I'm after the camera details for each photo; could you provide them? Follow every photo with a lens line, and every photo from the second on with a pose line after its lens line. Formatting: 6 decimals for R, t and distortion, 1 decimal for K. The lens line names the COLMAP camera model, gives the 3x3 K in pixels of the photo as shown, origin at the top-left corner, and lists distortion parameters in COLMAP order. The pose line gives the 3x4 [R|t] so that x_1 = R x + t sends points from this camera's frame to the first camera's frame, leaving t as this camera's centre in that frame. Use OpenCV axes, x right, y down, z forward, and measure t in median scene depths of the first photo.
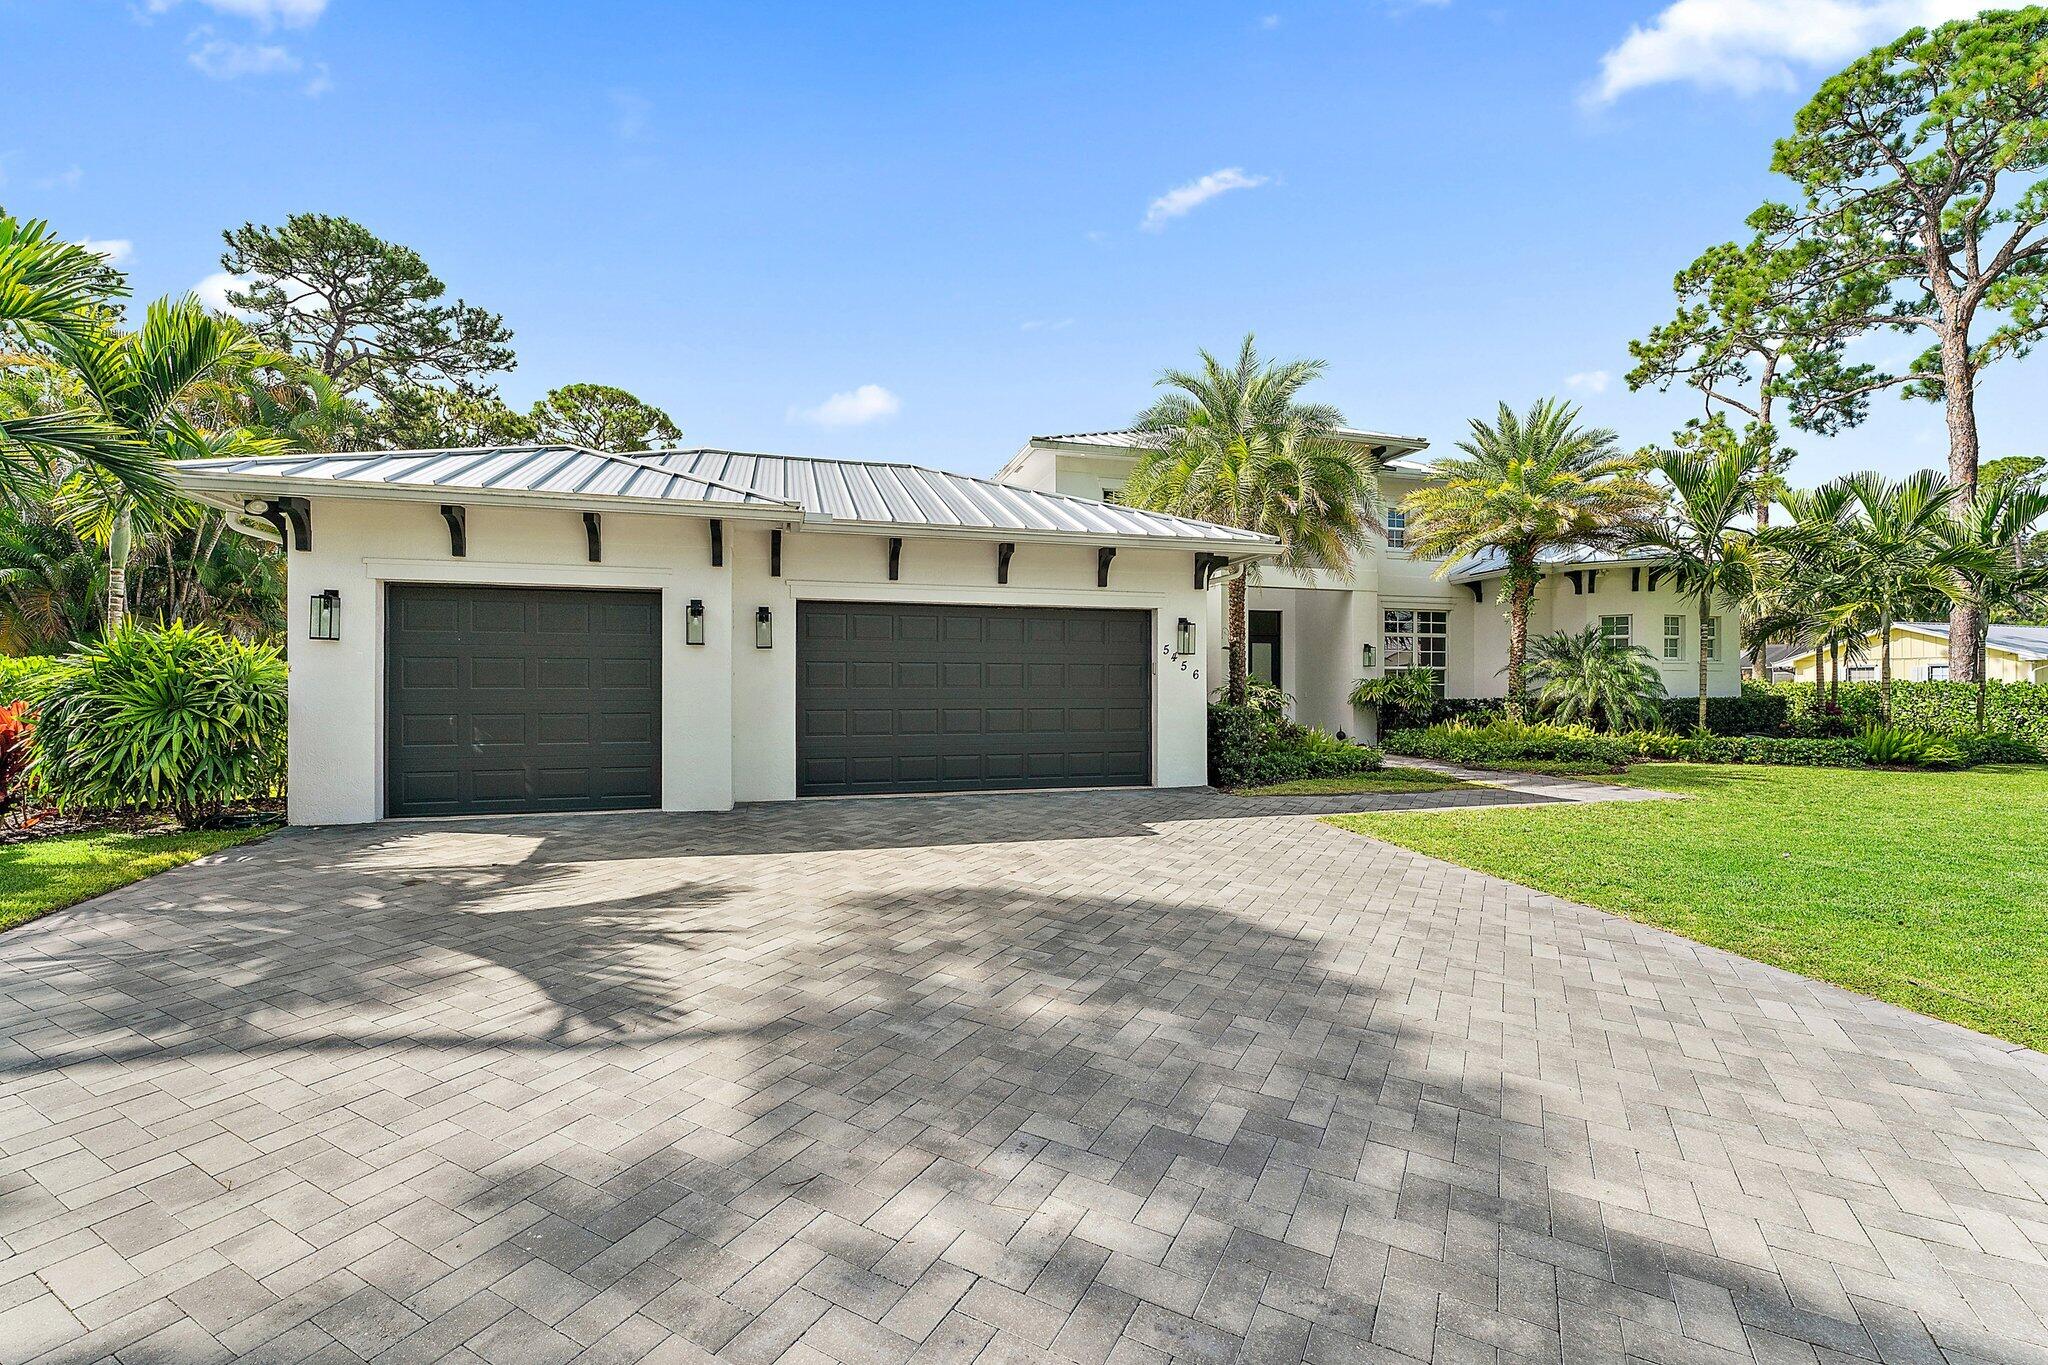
lens RADIAL K [[982.0, 0, 1023.0], [0, 982.0, 680.3], [0, 0, 1]] dist [-0.000570, 0.002167]
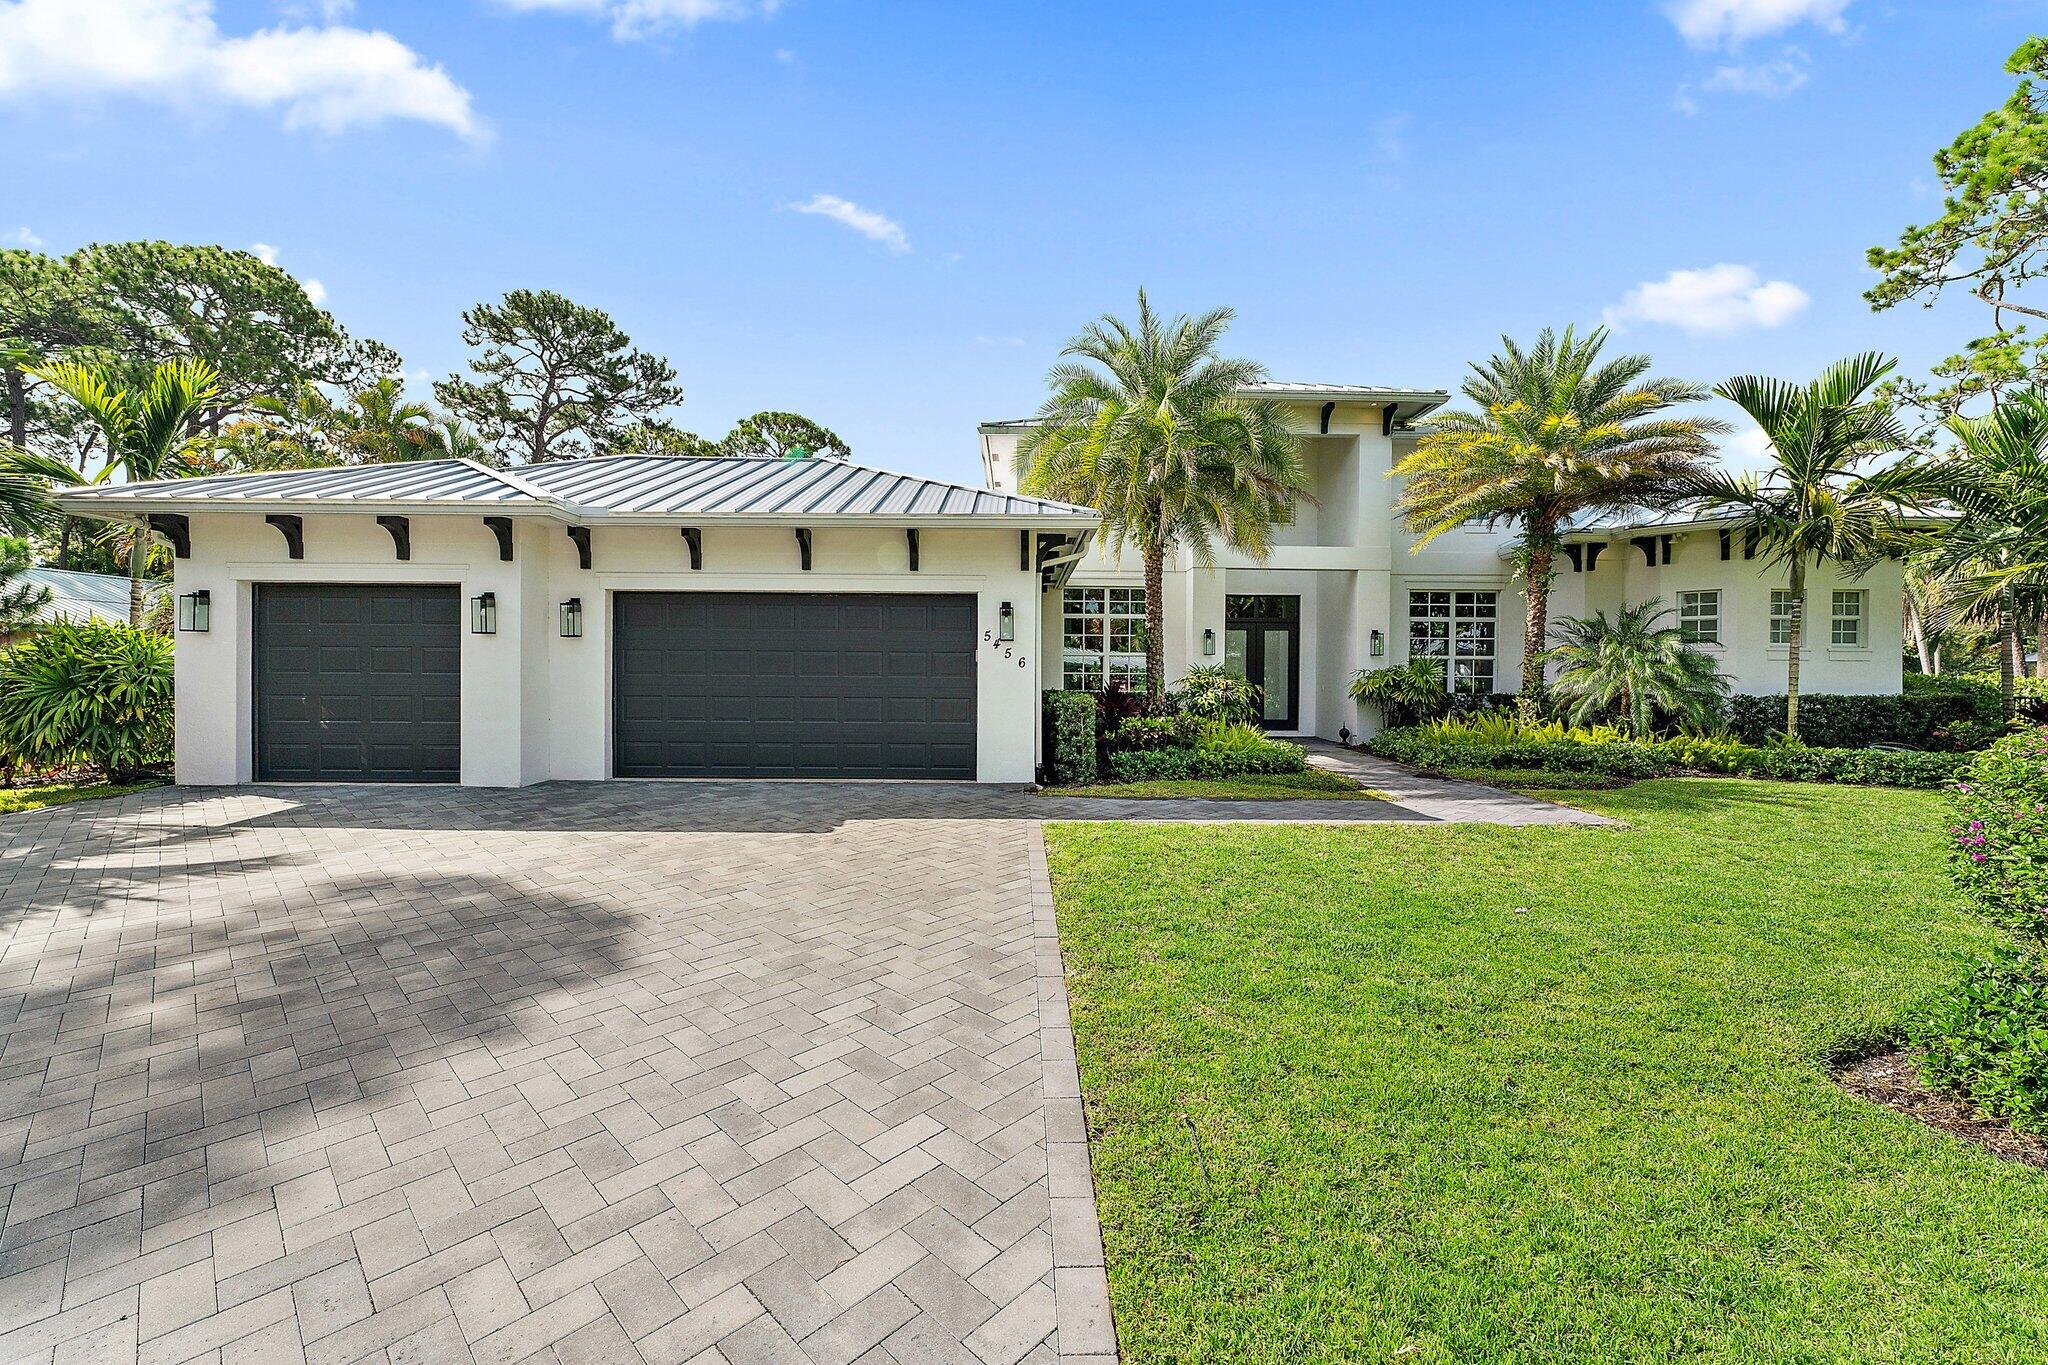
lens RADIAL K [[917.1, 0, 1023.9], [0, 917.1, 681.7], [0, 0, 1]] dist [0.002060, -0.000521]
pose [[0.952461, 0.007148, -0.304577, 0.351286], [-0.004303, 0.999941, 0.010012, 0.002702], [0.304631, -0.008226, 0.952435, 0.138965]]
